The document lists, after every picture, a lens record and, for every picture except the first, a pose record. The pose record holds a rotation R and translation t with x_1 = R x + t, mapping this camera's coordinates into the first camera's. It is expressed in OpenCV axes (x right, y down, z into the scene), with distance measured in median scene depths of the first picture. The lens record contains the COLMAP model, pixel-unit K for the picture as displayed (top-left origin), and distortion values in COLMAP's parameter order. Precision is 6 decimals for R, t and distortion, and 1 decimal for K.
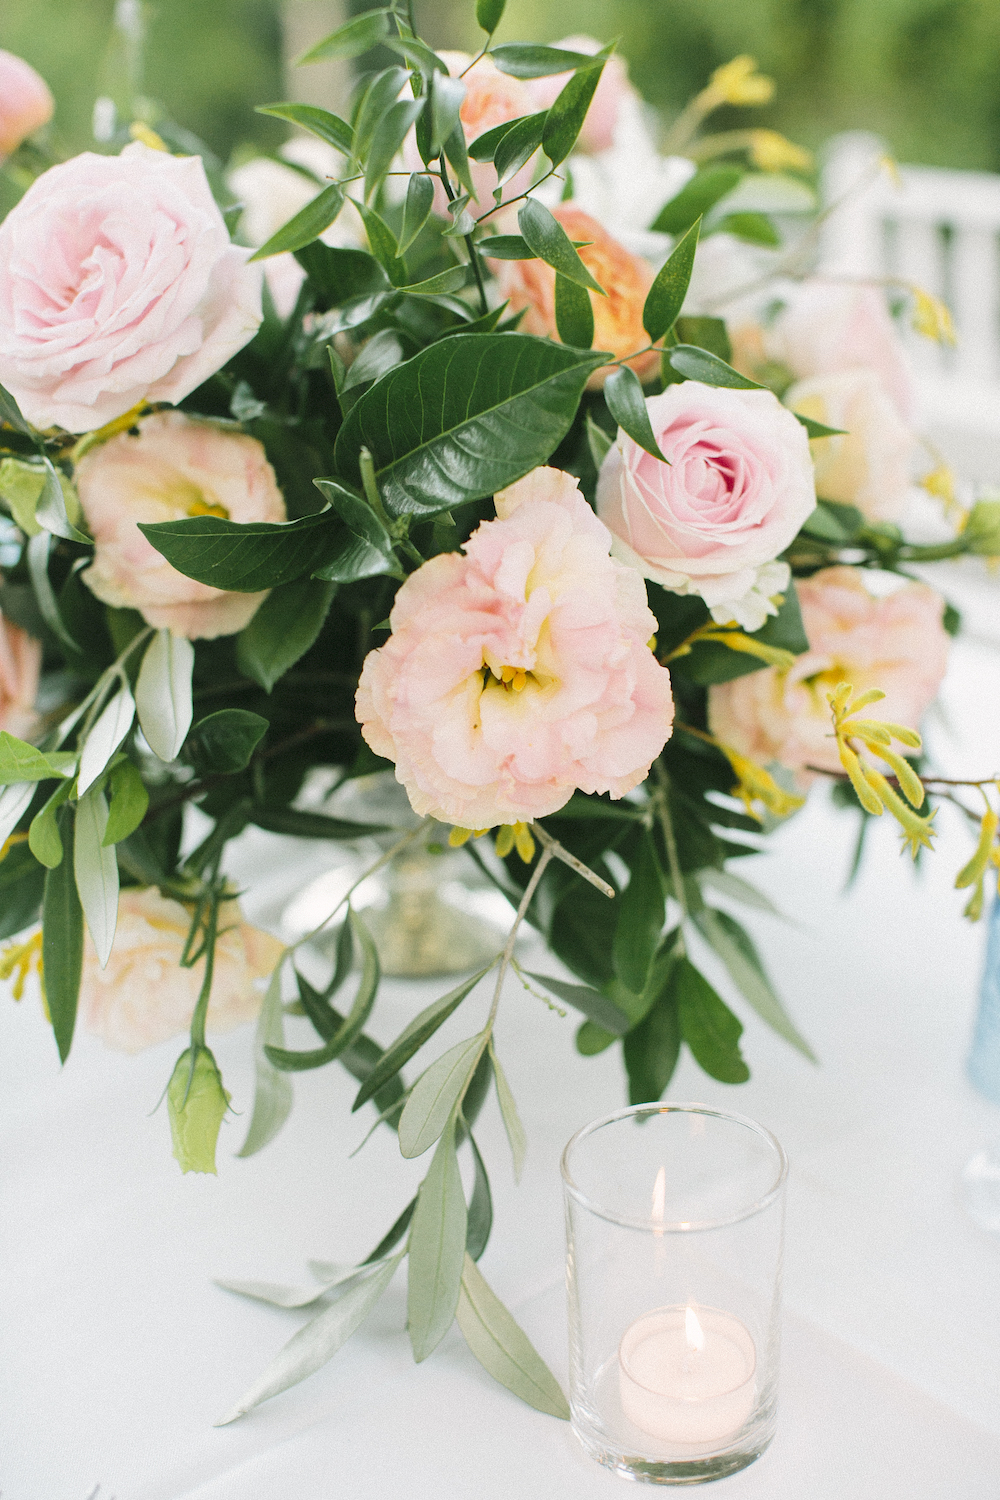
lens RADIAL K [[2334.4, 0, 505.7], [0, 2334.4, 741.1], [0, 0, 1]] dist [-0.153084, 0.000000]
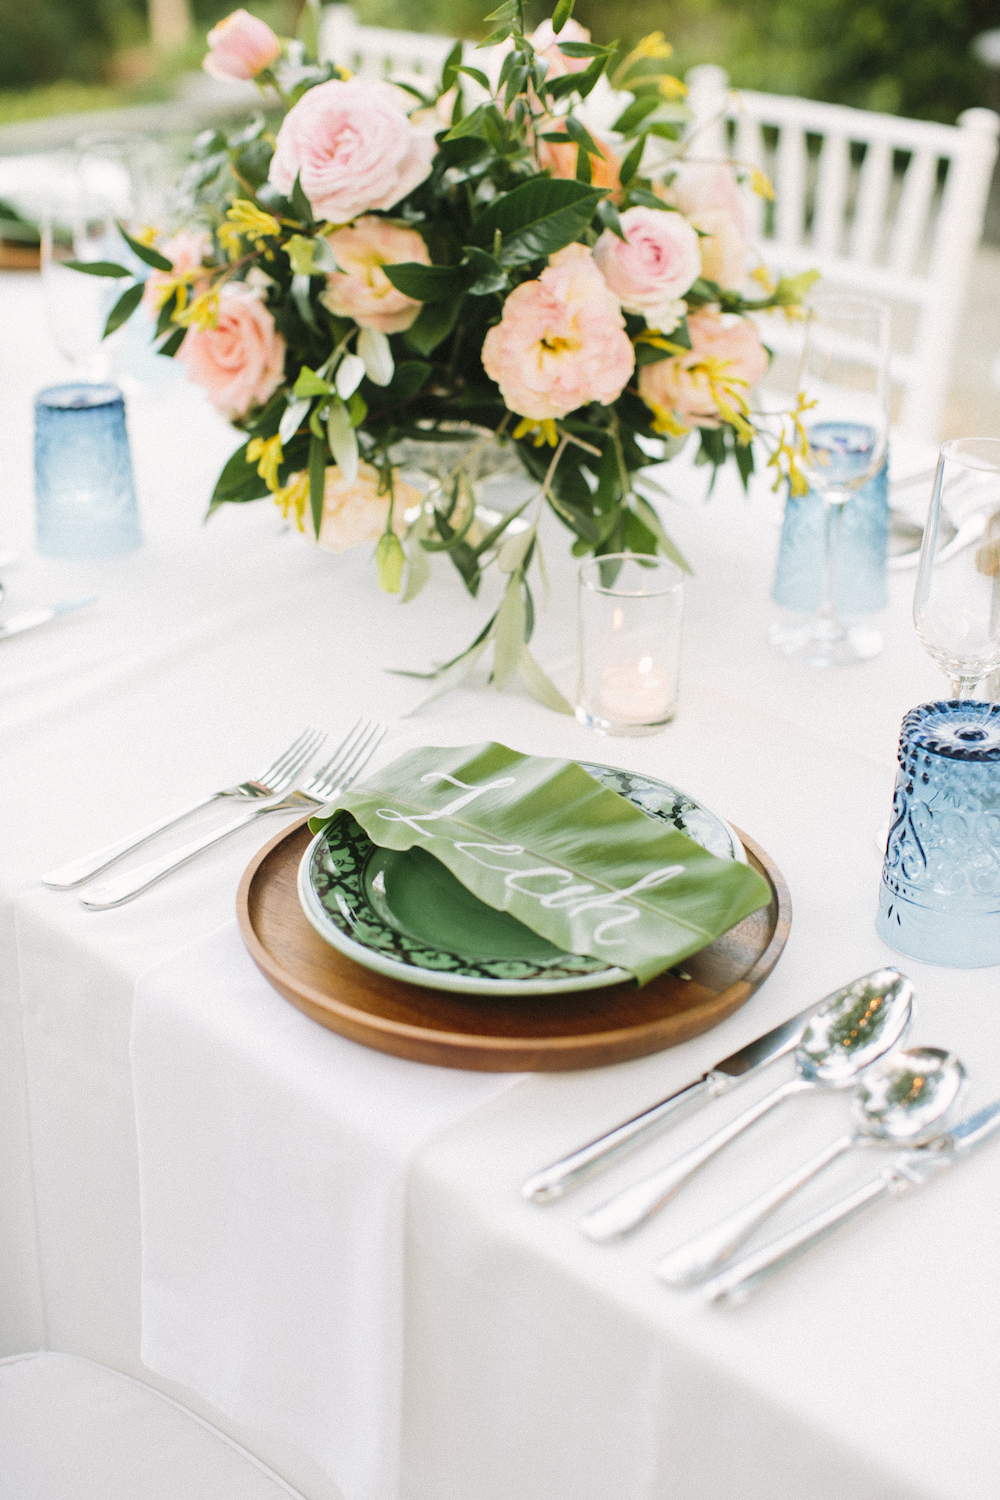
lens RADIAL K [[2334.4, 0, 492.6], [0, 2334.4, 754.8], [0, 0, 1]] dist [-0.153084, 0.000000]
pose [[0.997287, 0.012509, 0.072538, -0.184600], [-0.016234, 0.998567, 0.050998, 0.215711], [-0.071796, -0.052038, 0.996061, -0.998110]]
